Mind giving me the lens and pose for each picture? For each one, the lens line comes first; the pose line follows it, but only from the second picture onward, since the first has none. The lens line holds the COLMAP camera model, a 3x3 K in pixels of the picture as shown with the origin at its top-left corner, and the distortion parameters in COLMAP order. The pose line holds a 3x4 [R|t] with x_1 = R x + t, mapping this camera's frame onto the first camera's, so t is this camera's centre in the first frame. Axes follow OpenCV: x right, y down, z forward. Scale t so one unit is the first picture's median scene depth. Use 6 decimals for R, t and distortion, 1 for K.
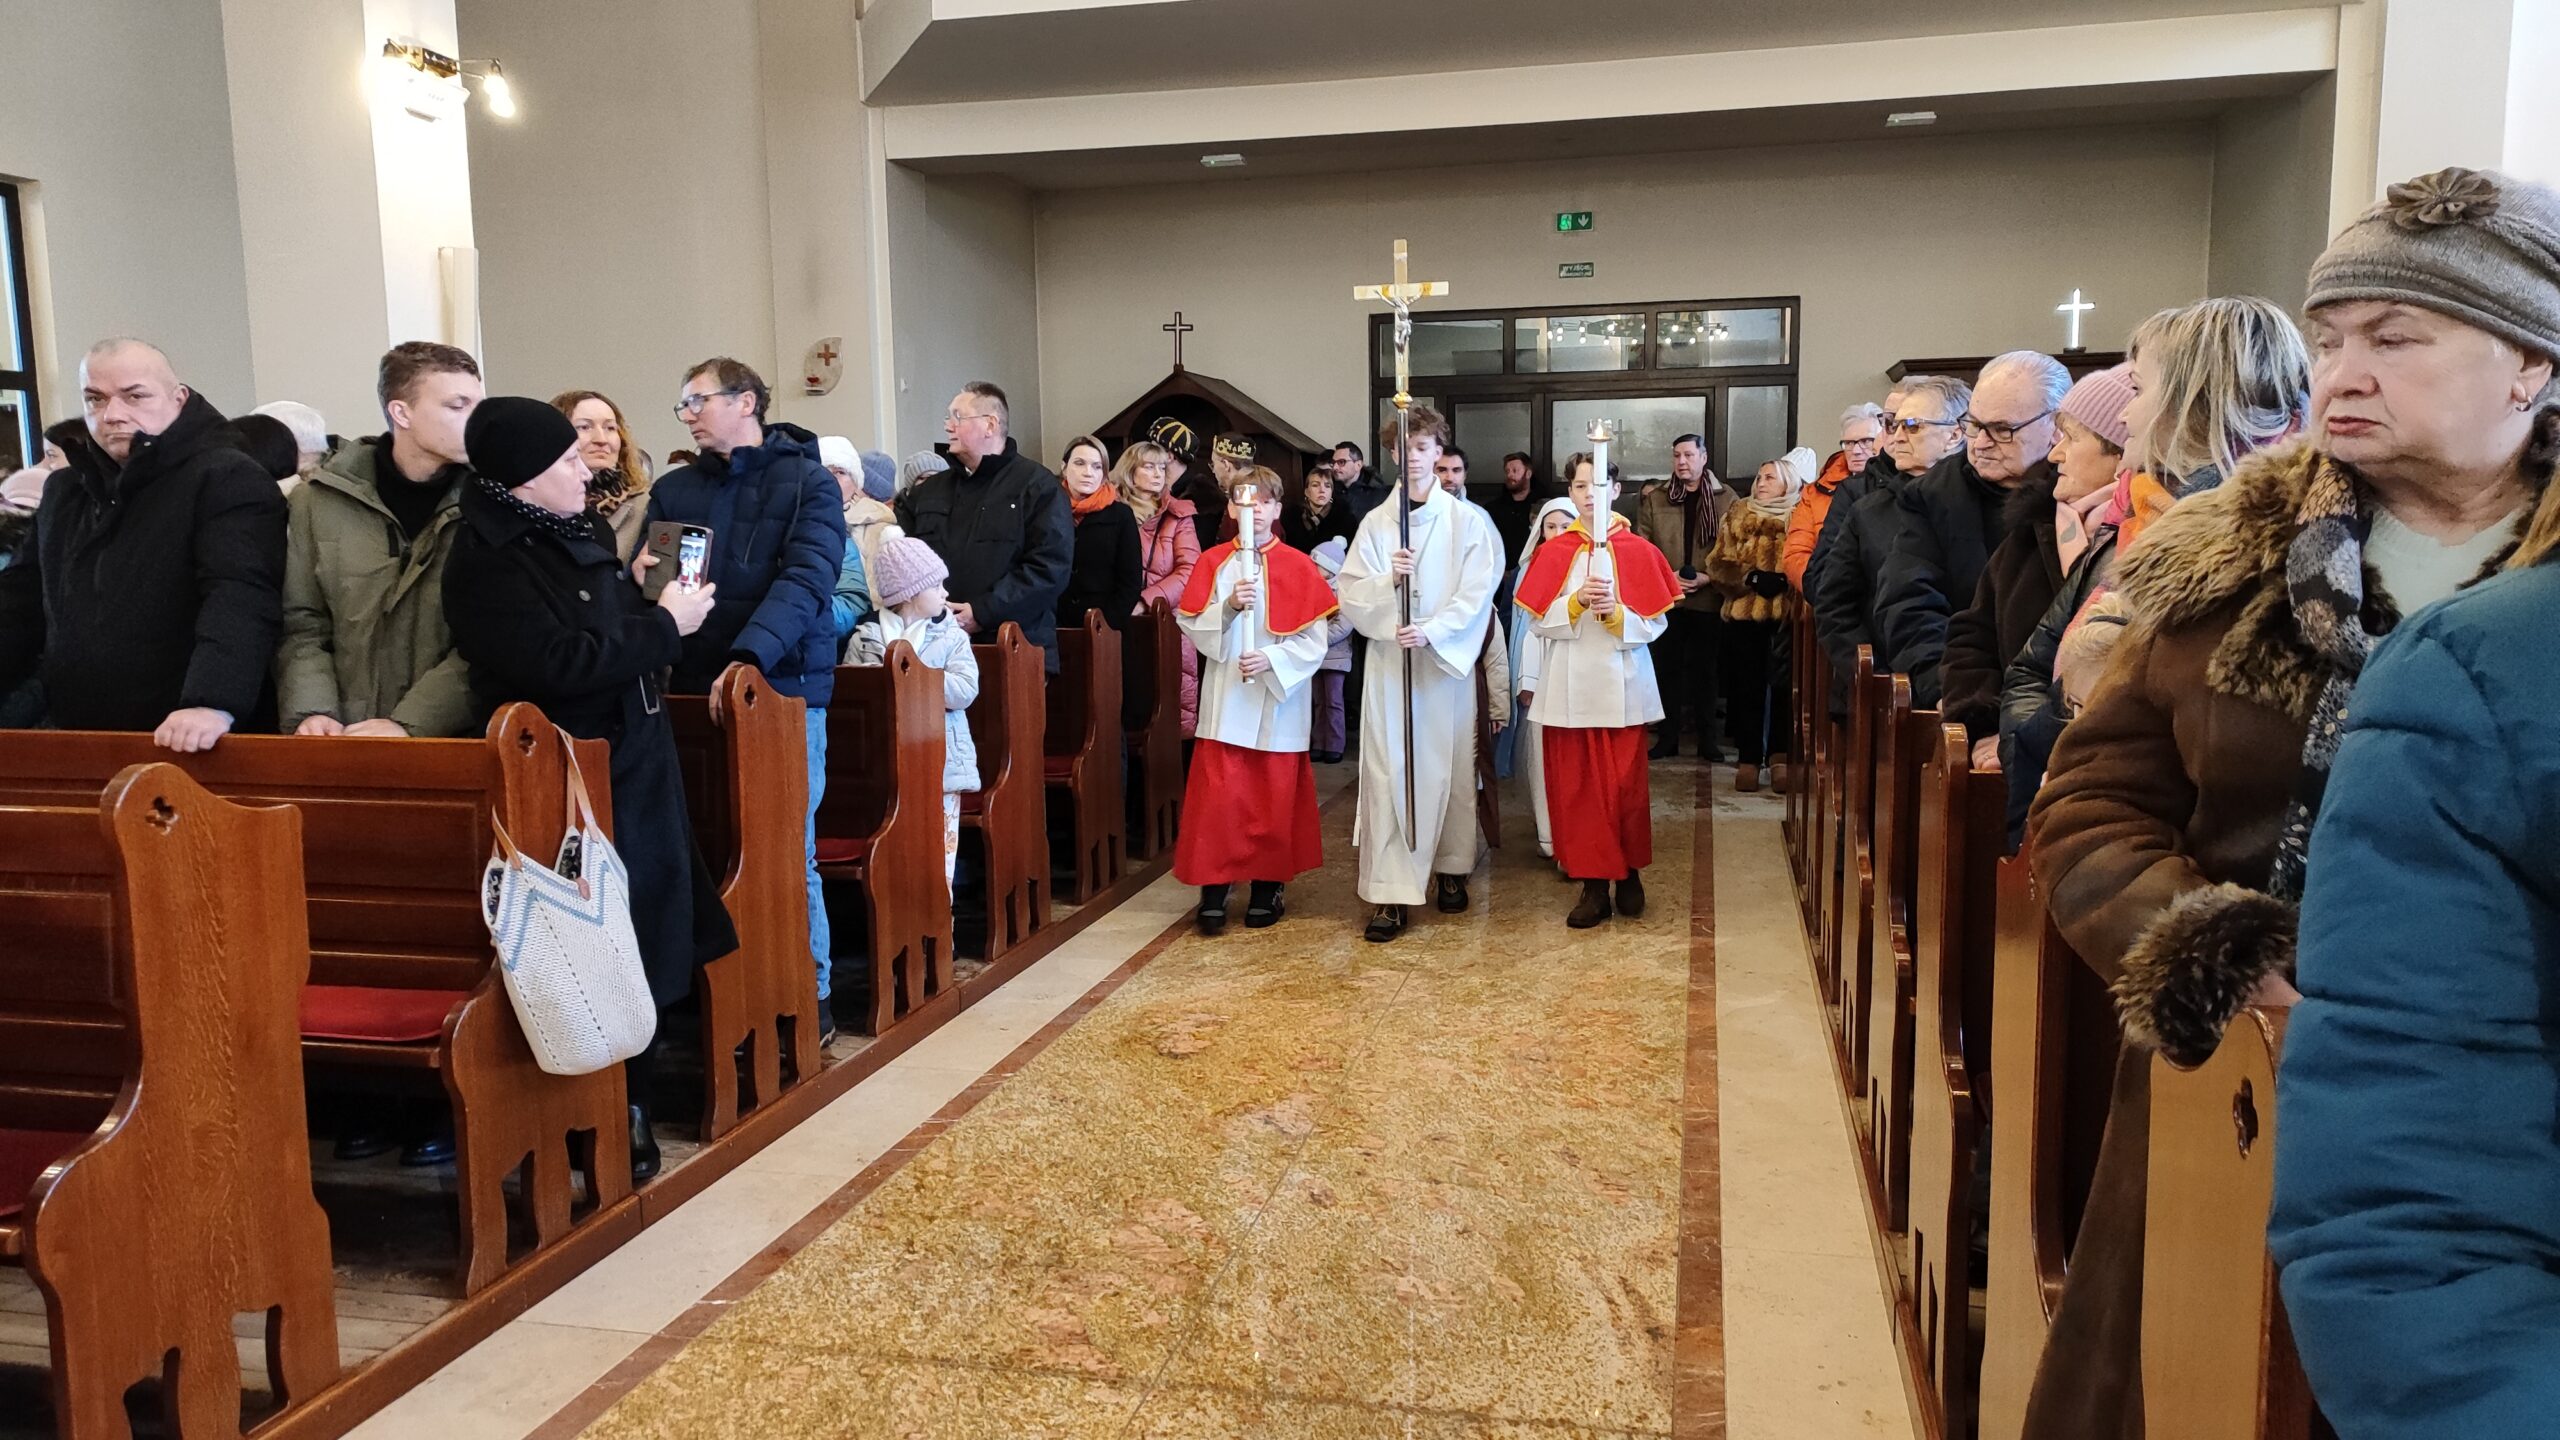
lens RADIAL K [[1822.2, 0, 1265.6], [0, 1822.2, 728.2], [0, 0, 1]] dist [0.045812, -0.042502]
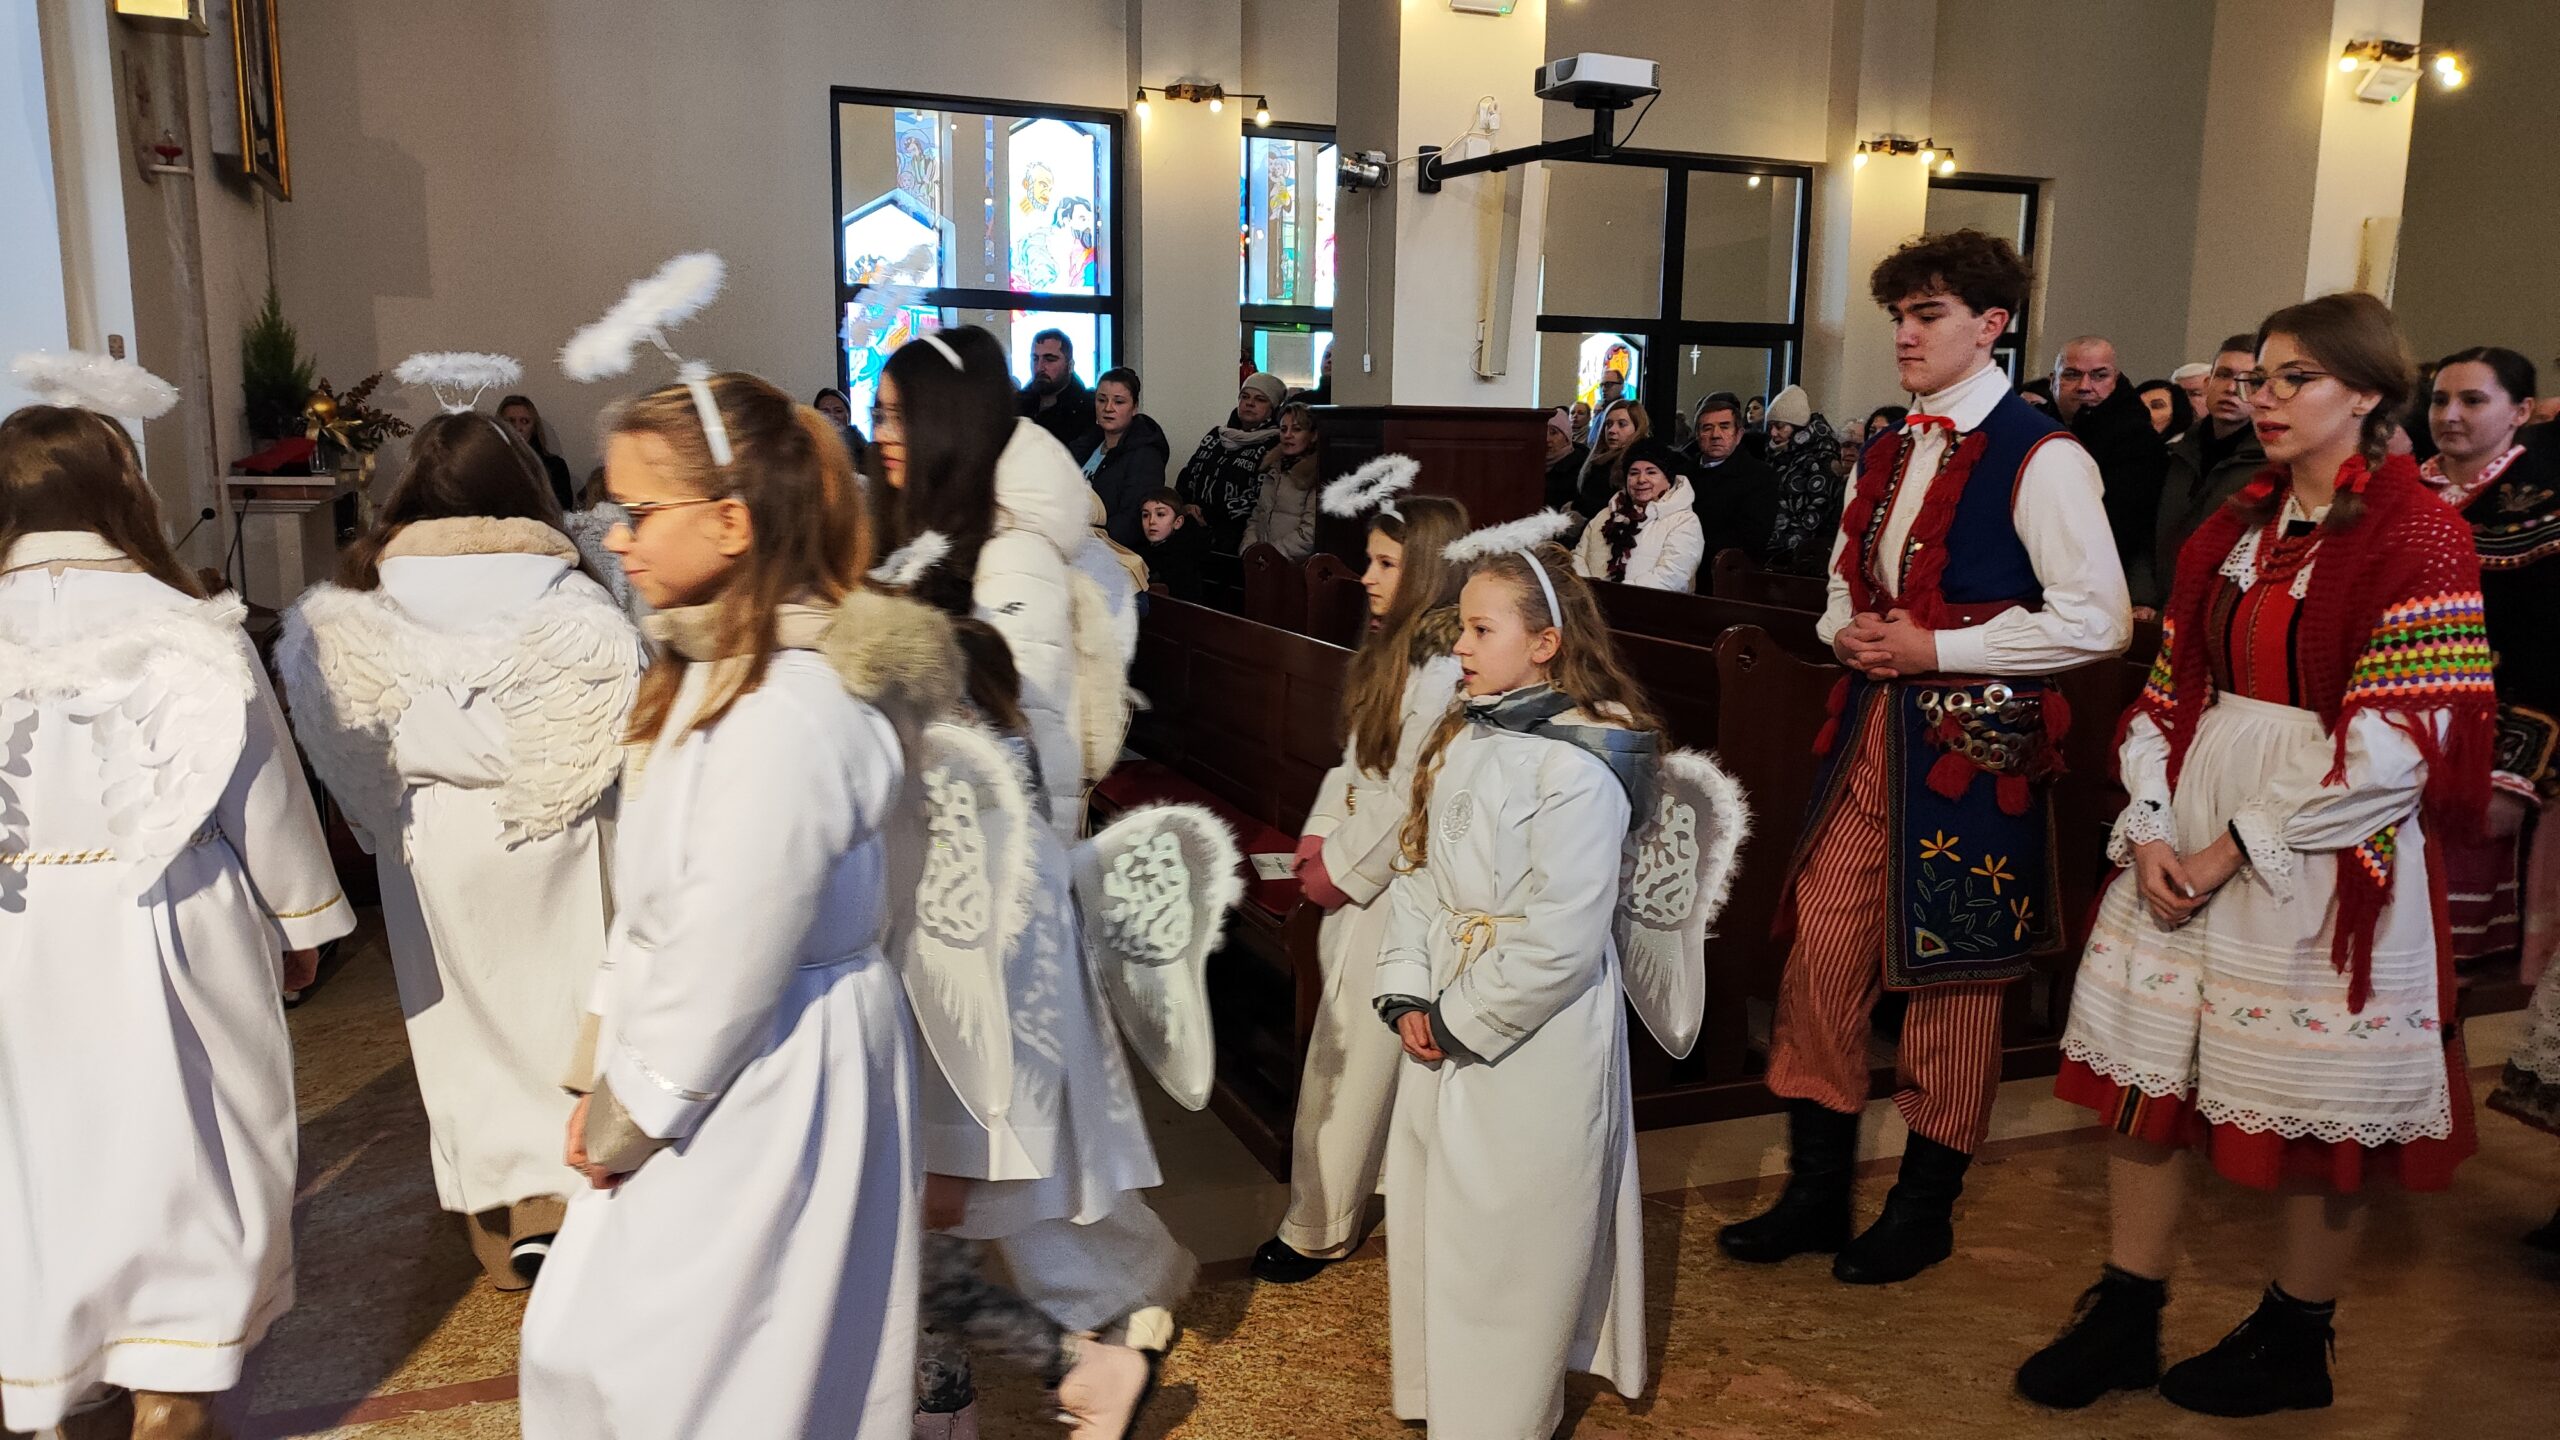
lens RADIAL K [[1822.2, 0, 1321.6], [0, 1822.2, 710.7], [0, 0, 1]] dist [0.045812, -0.042502]
pose [[0.589476, 0.145280, -0.794614, 0.183368], [-0.121079, 0.988472, 0.090902, 0.014937], [0.798660, 0.042627, 0.600270, -0.278402]]
